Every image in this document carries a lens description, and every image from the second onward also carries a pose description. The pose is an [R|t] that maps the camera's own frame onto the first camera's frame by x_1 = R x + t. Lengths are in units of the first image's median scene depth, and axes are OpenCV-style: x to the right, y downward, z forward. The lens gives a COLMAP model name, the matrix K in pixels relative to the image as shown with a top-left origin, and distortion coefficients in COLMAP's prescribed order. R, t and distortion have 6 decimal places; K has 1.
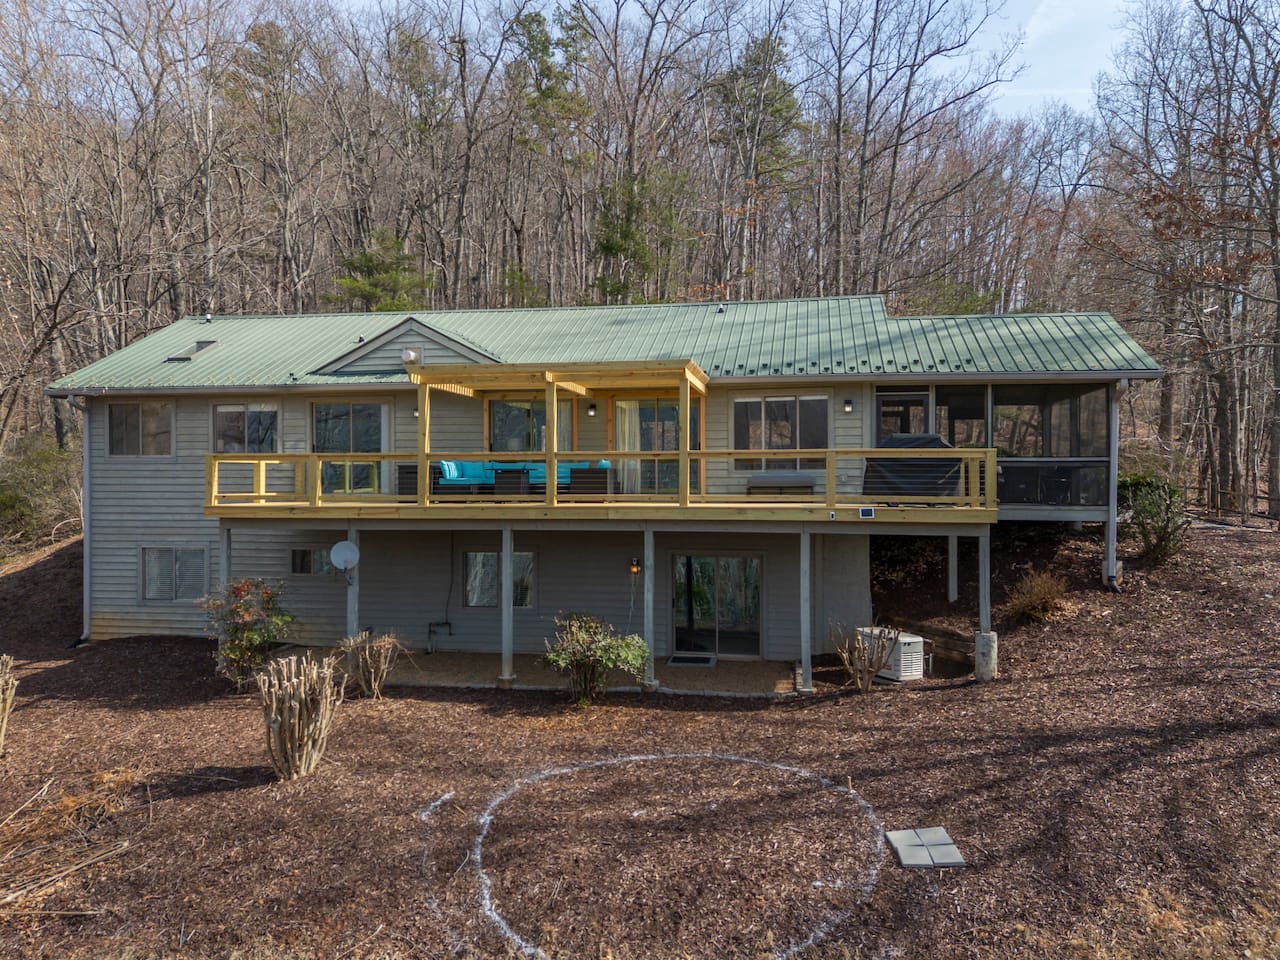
lens RADIAL K [[923.9, 0, 640.0], [0, 923.9, 480.0], [0, 0, 1]] dist [0.078583, -0.076904]
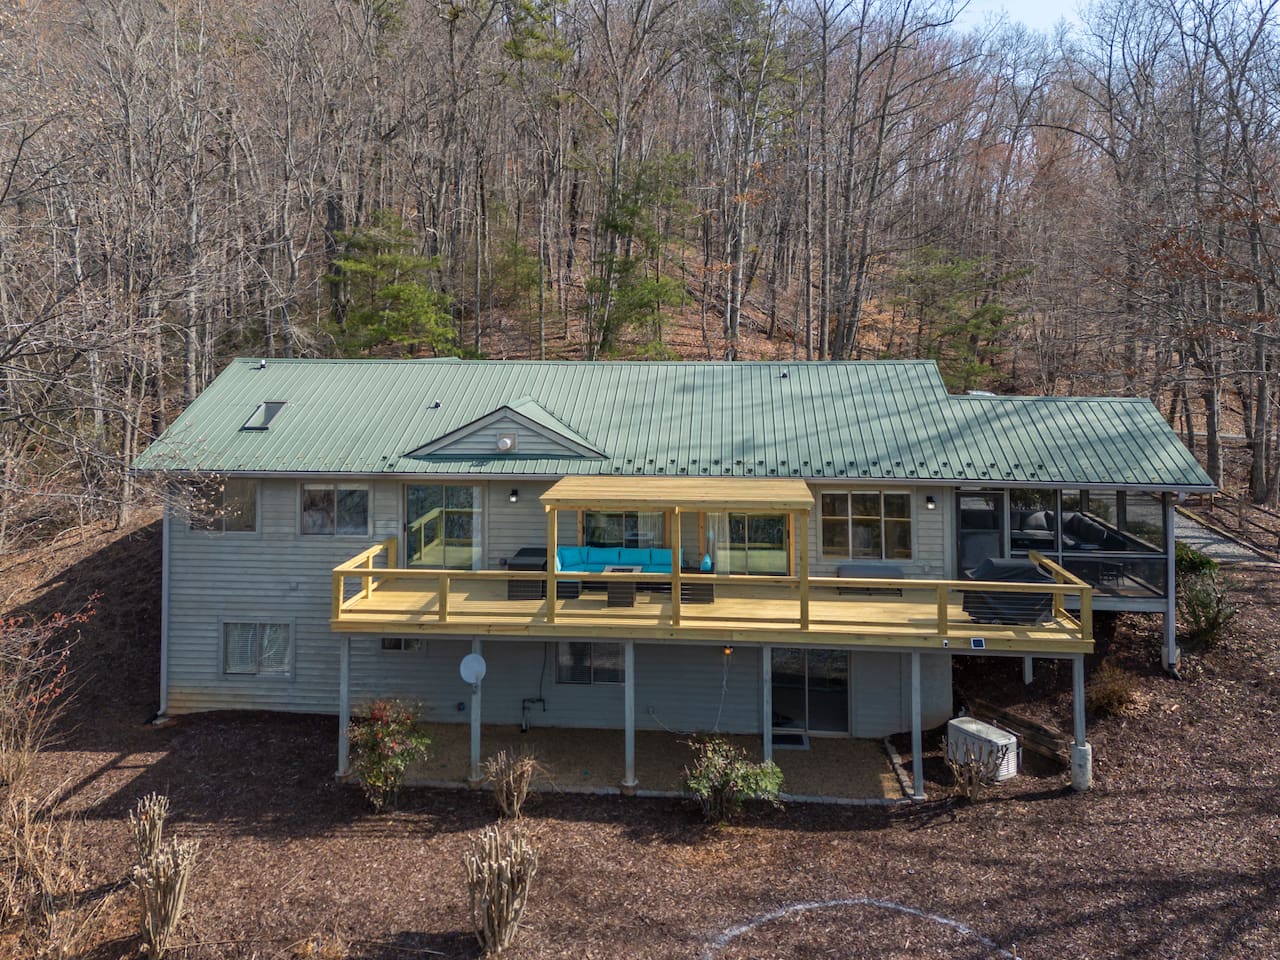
lens RADIAL K [[983.9, 0, 641.1], [0, 983.9, 341.3], [0, 0, 1]] dist [0.037202, -0.013305]
pose [[0.996609, -0.005320, 0.082107, -0.241242], [0.006060, 0.999943, -0.008758, -0.304520], [-0.082056, 0.009226, 0.996585, -0.135379]]
